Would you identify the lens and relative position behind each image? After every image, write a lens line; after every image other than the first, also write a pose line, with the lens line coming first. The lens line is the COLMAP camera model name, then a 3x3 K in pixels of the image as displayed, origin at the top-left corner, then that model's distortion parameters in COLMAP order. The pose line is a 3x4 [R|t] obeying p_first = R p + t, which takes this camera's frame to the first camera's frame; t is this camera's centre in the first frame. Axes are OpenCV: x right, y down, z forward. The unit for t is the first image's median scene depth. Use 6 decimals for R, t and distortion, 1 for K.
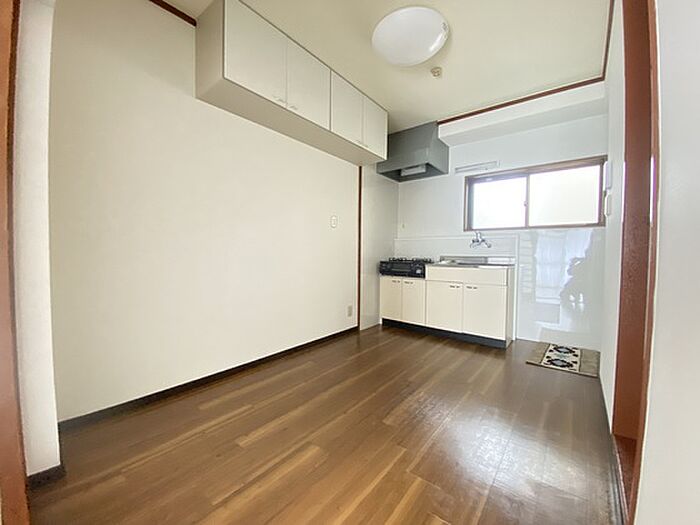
lens RADIAL K [[281.0, 0, 349.9], [0, 281.0, 263.6], [0, 0, 1]] dist [0.032595, -0.000092]
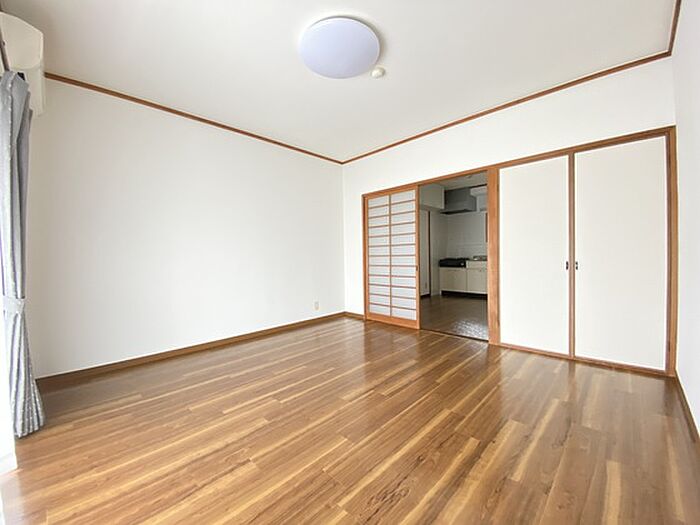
lens RADIAL K [[274.8, 0, 344.5], [0, 274.8, 263.0], [0, 0, 1]] dist [0.000989, -0.010935]
pose [[0.990912, -0.029665, -0.131203, -0.294897], [0.029330, 0.999560, -0.004488, 0.004350], [0.131279, 0.000599, 0.991345, -0.932393]]
